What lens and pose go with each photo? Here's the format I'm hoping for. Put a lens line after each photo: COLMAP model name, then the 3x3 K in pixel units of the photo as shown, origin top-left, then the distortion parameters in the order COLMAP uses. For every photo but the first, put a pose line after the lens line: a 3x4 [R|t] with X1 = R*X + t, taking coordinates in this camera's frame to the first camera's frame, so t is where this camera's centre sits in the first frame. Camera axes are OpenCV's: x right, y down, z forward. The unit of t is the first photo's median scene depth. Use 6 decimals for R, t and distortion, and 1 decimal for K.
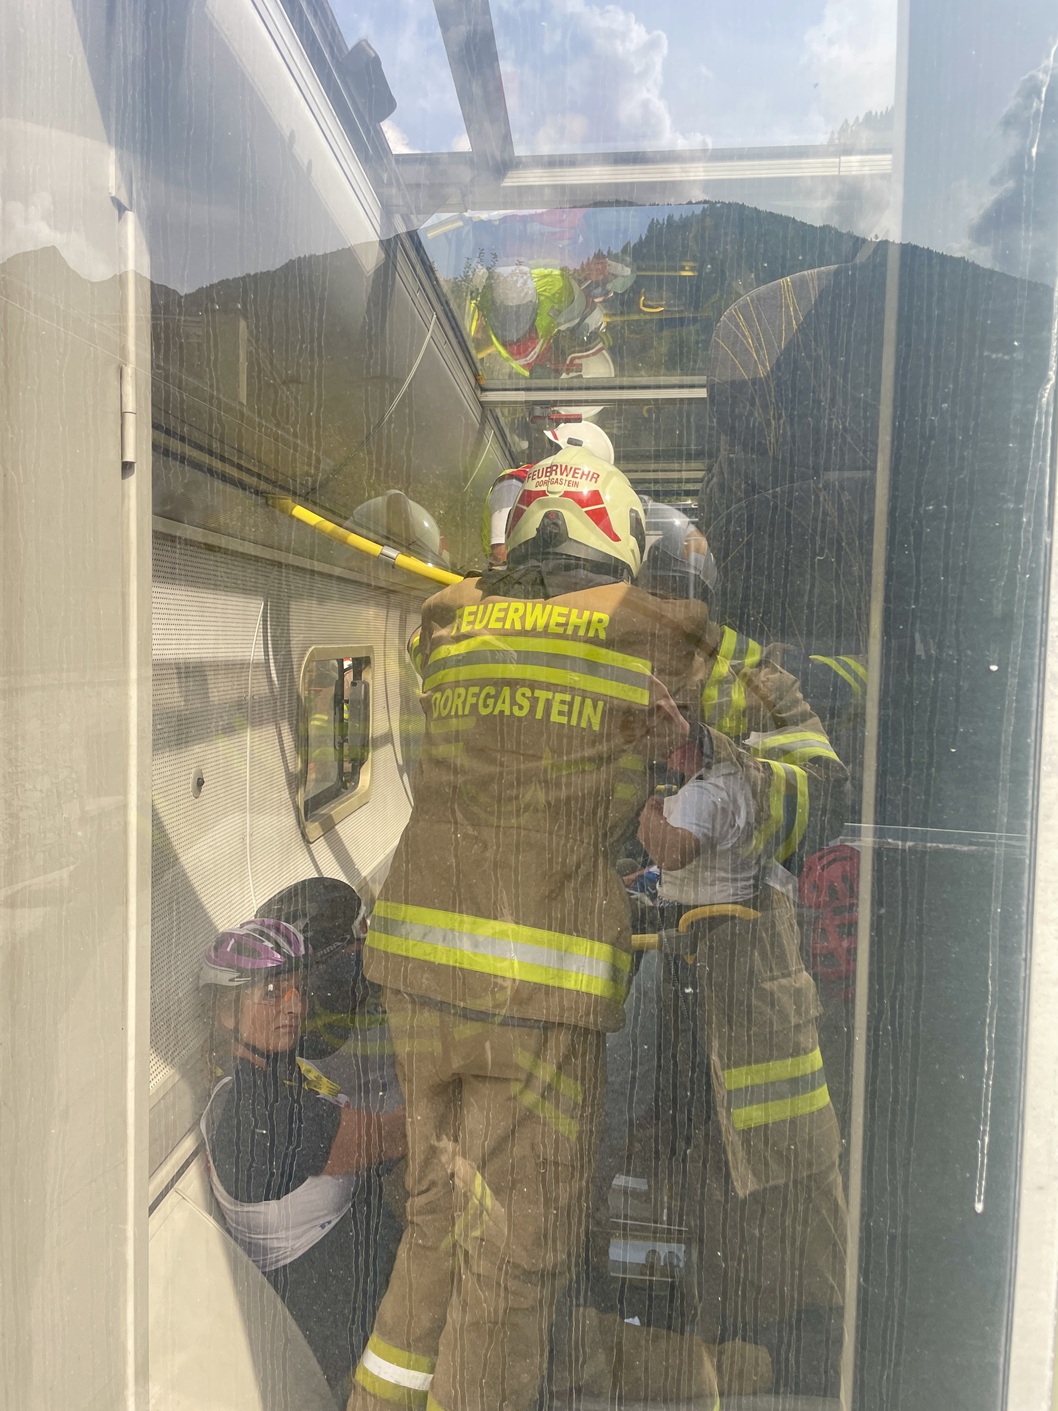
lens RADIAL K [[1080.8, 0, 529.0], [0, 1080.8, 705.5], [0, 0, 1]] dist [0.067367, -0.105406]
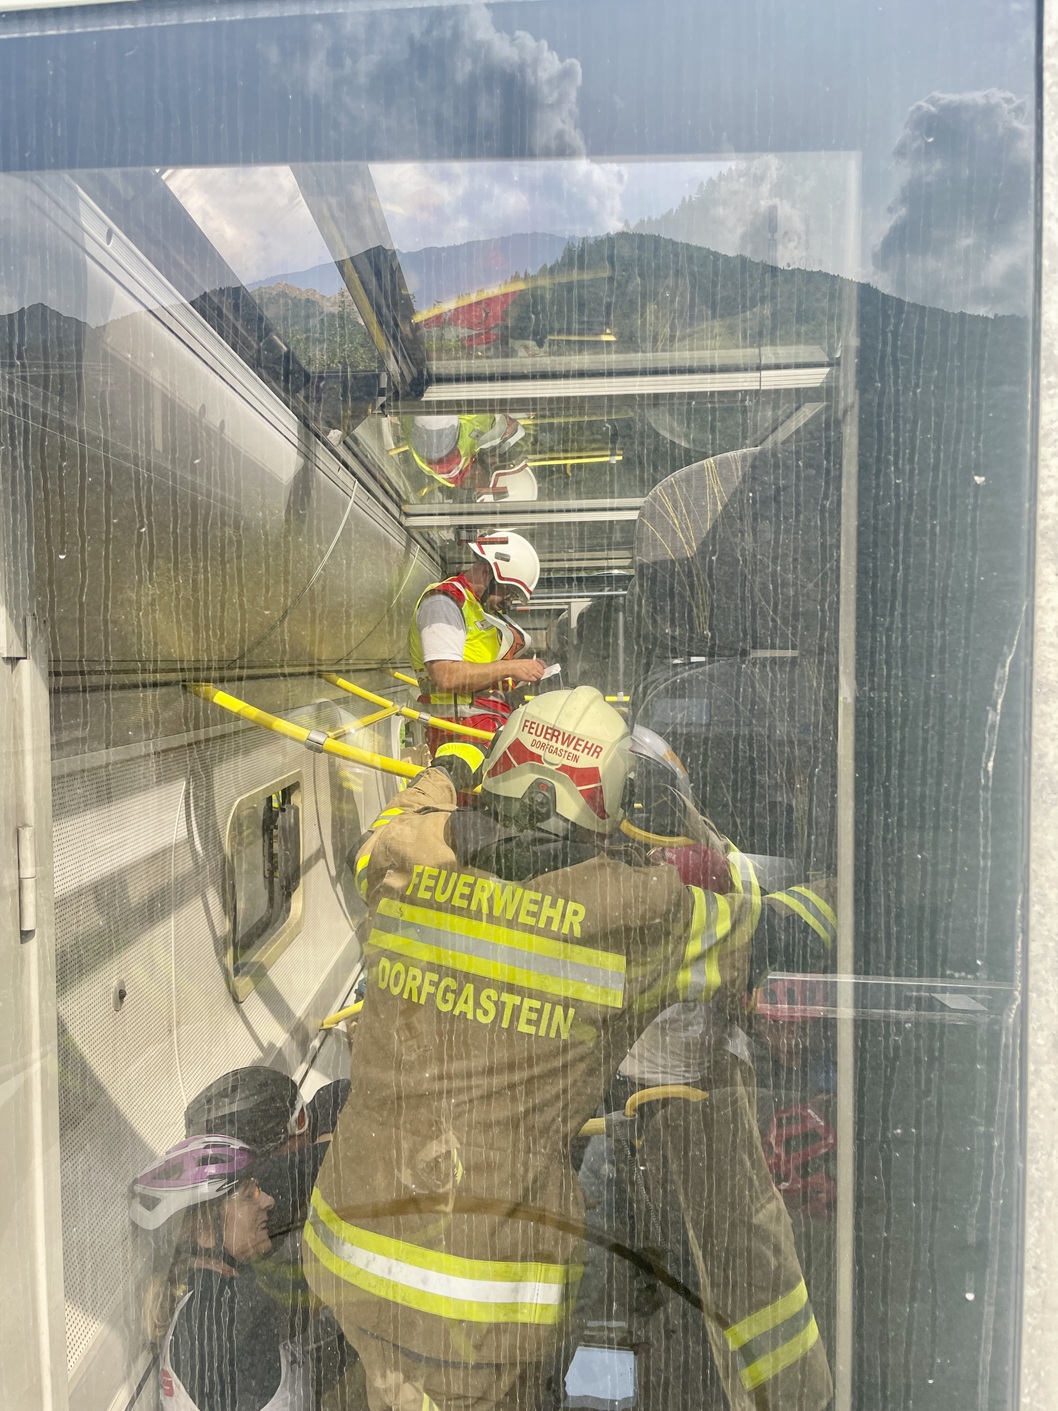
lens RADIAL K [[1080.8, 0, 529.0], [0, 1080.8, 705.5], [0, 0, 1]] dist [0.067367, -0.105406]
pose [[0.997525, -0.031287, 0.062971, 0.000805], [0.032728, 0.999223, -0.021978, -0.149210], [-0.062235, 0.023984, 0.997773, 0.019852]]
